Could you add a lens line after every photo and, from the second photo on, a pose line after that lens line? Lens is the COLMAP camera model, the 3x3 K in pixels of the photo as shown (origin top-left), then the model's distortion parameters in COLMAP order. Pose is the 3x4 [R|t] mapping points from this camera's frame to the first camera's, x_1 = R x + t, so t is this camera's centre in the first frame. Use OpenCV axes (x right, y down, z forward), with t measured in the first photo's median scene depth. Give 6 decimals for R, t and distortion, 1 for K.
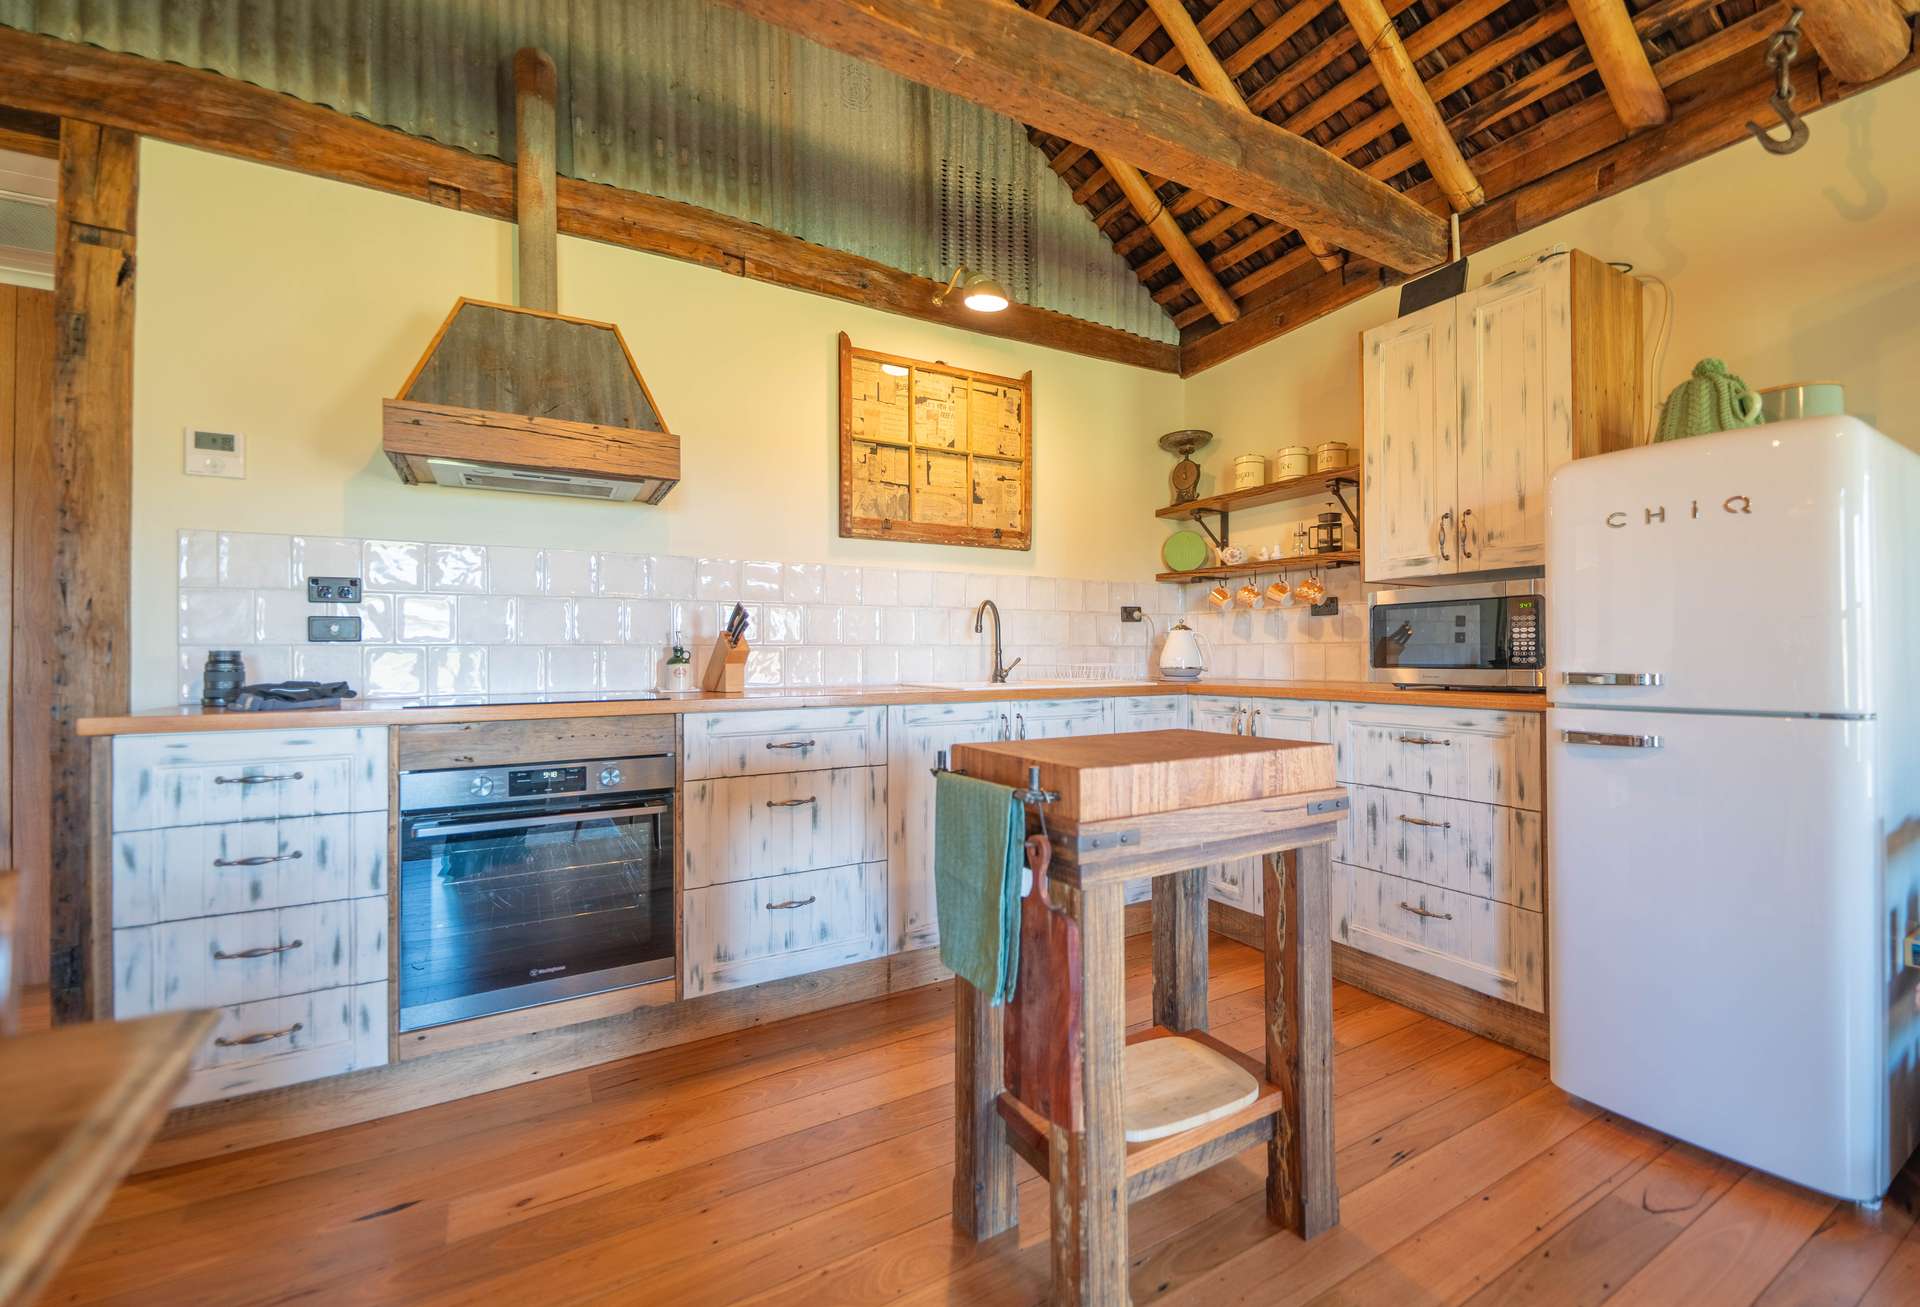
lens RADIAL K [[799.1, 0, 987.6], [0, 799.1, 650.5], [0, 0, 1]] dist [-0.002062, -0.000207]
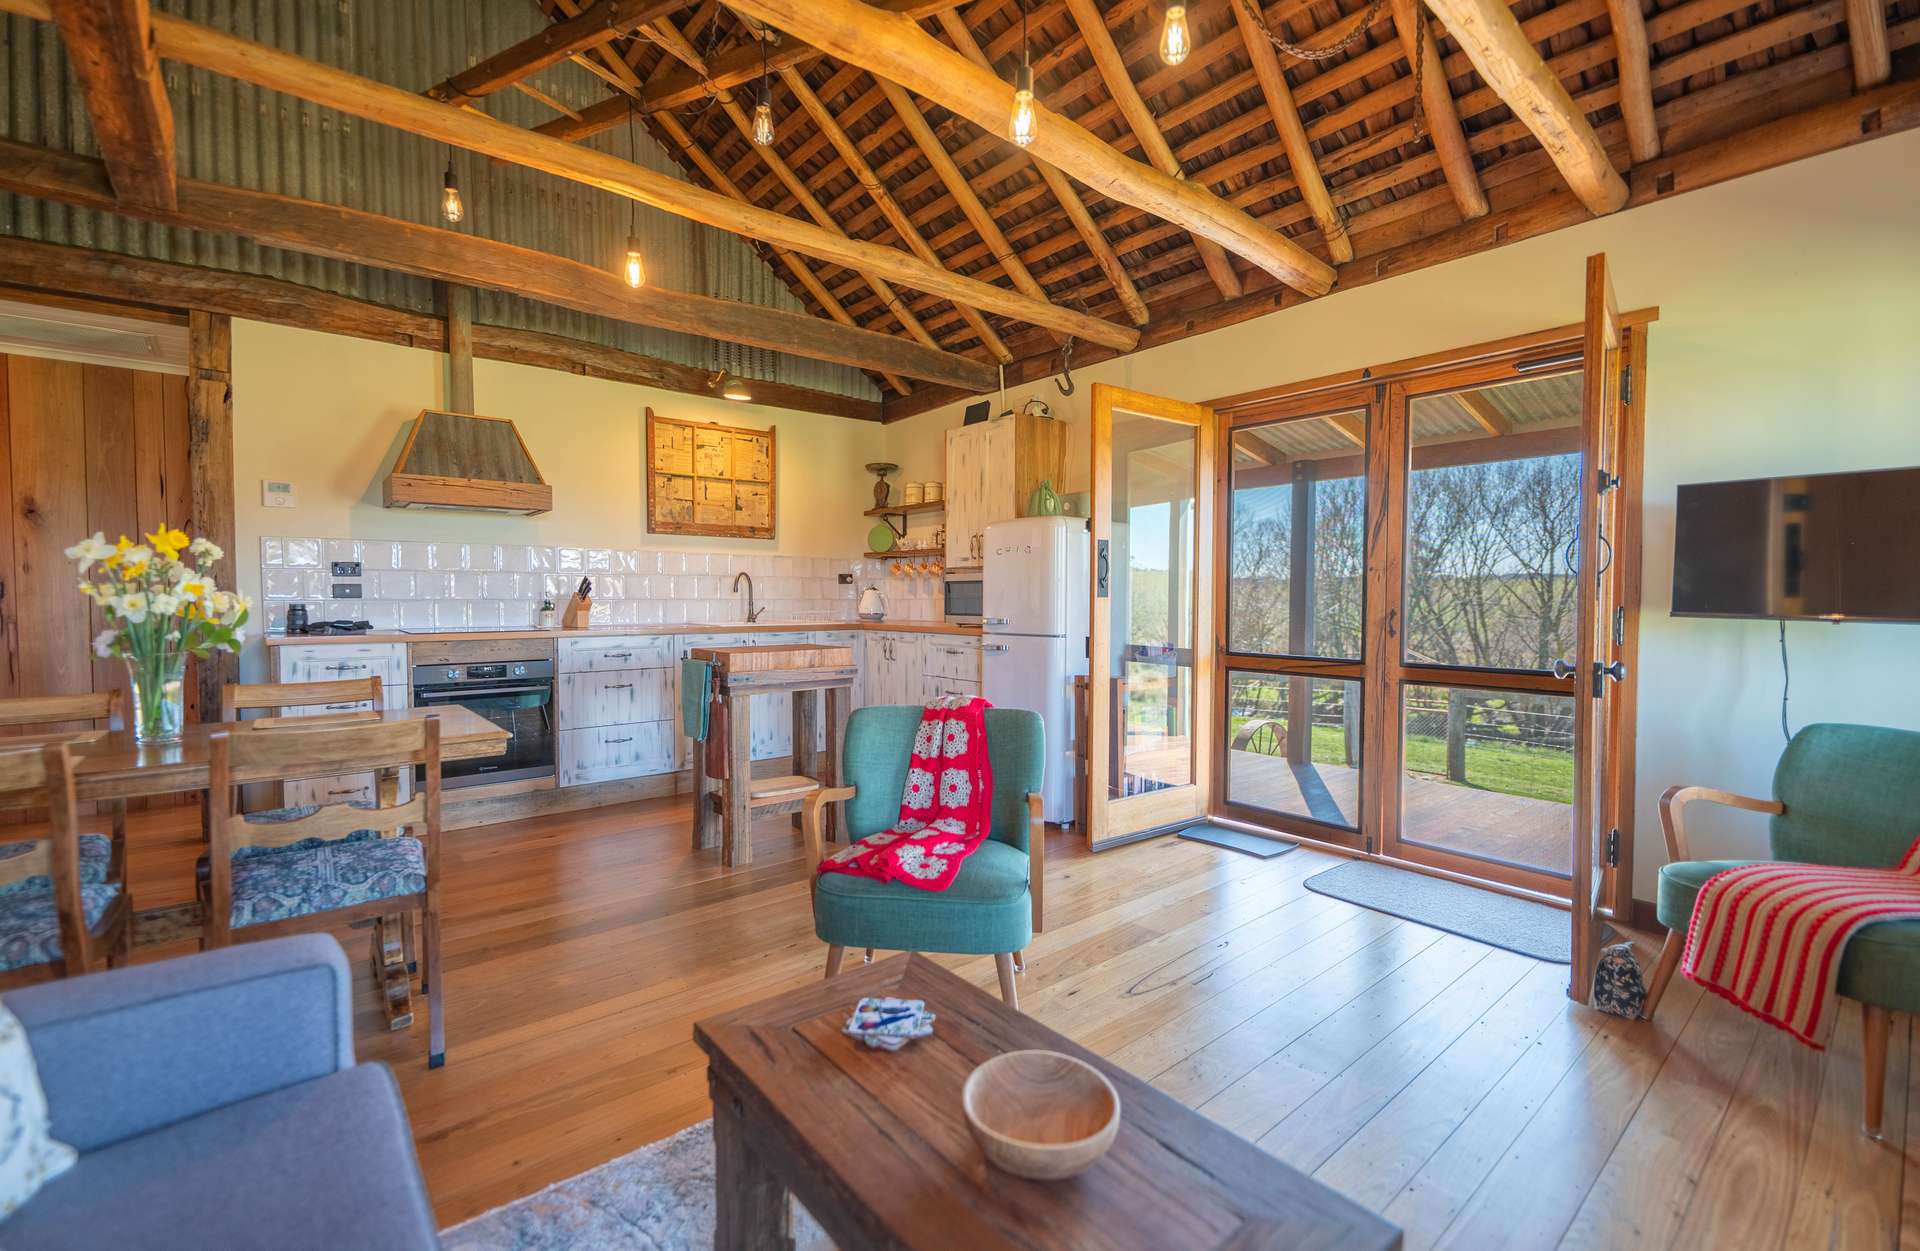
lens RADIAL K [[811.7, 0, 960.0], [0, 811.7, 625.5], [0, 0, 1]] dist [0.002388, 0.000277]
pose [[0.986889, 0.001898, 0.161390, 0.217666], [-0.008738, 0.999093, 0.041682, -0.034235], [-0.161165, -0.042546, 0.986010, -0.917875]]
